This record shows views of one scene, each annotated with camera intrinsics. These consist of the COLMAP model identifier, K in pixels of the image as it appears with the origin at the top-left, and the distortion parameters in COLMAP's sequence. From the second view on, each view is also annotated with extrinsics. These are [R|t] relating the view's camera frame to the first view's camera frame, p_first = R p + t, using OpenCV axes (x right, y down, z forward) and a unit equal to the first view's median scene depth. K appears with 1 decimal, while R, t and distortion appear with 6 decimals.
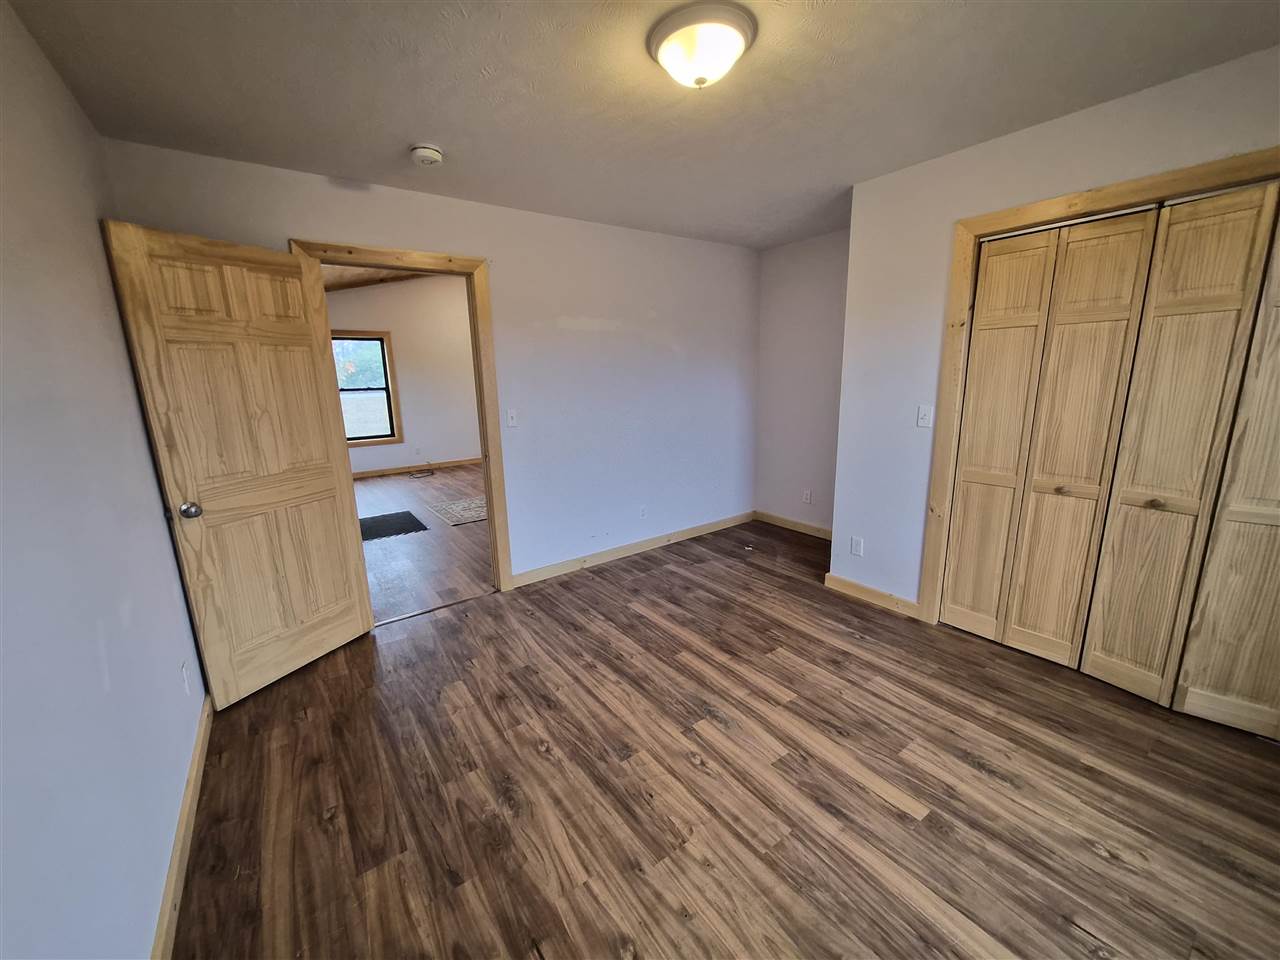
lens RADIAL K [[500.1, 0, 621.2], [0, 500.1, 478.7], [0, 0, 1]] dist [-0.000810, -0.002765]
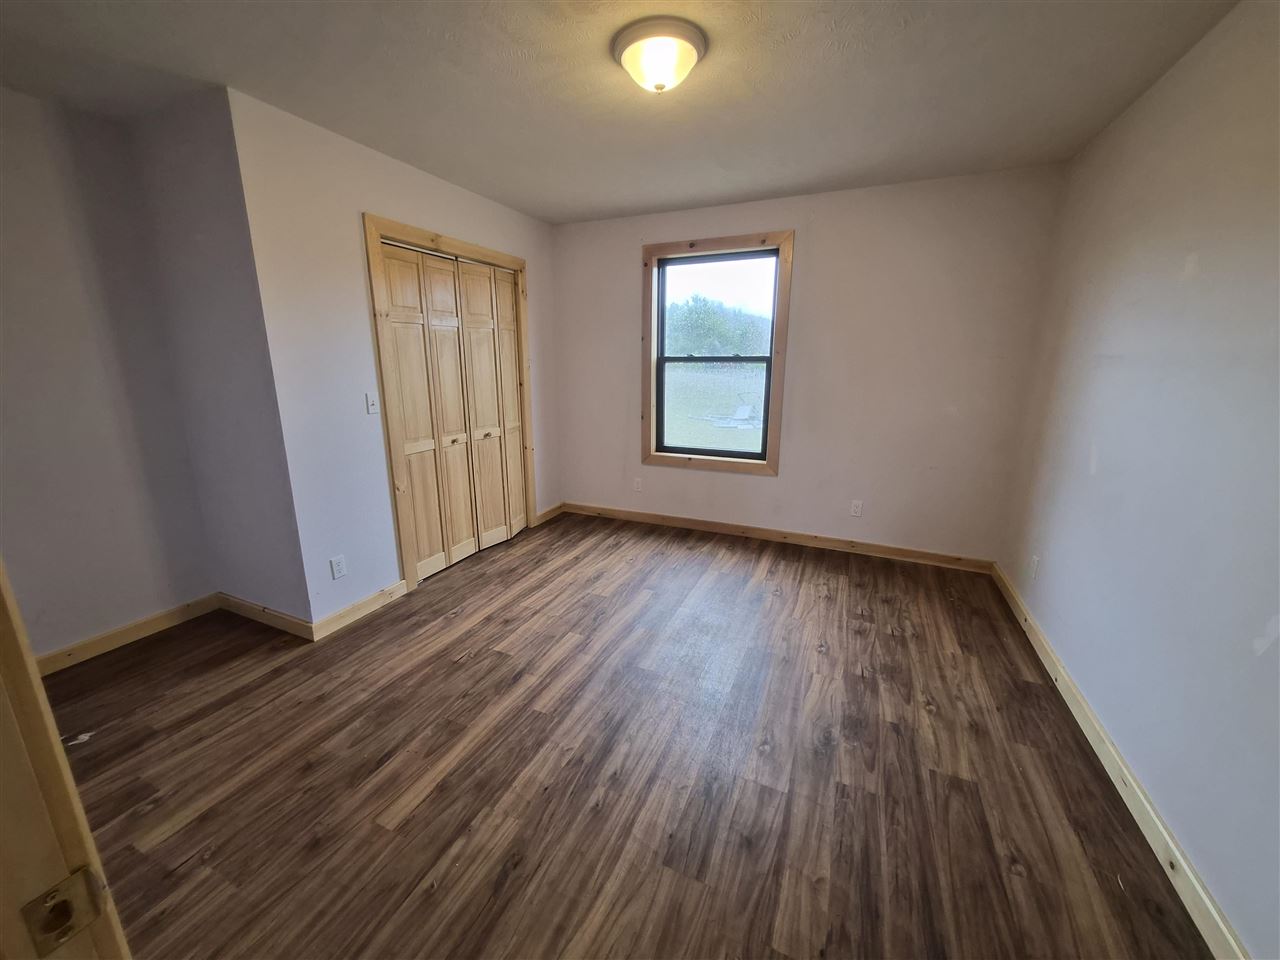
lens RADIAL K [[500.1, 0, 621.2], [0, 500.1, 478.7], [0, 0, 1]] dist [-0.000810, -0.002765]
pose [[-0.504414, -0.177519, 0.845017, -0.624595], [0.192214, 0.930997, 0.310320, -0.238298], [-0.841796, 0.318954, -0.435486, 1.276853]]
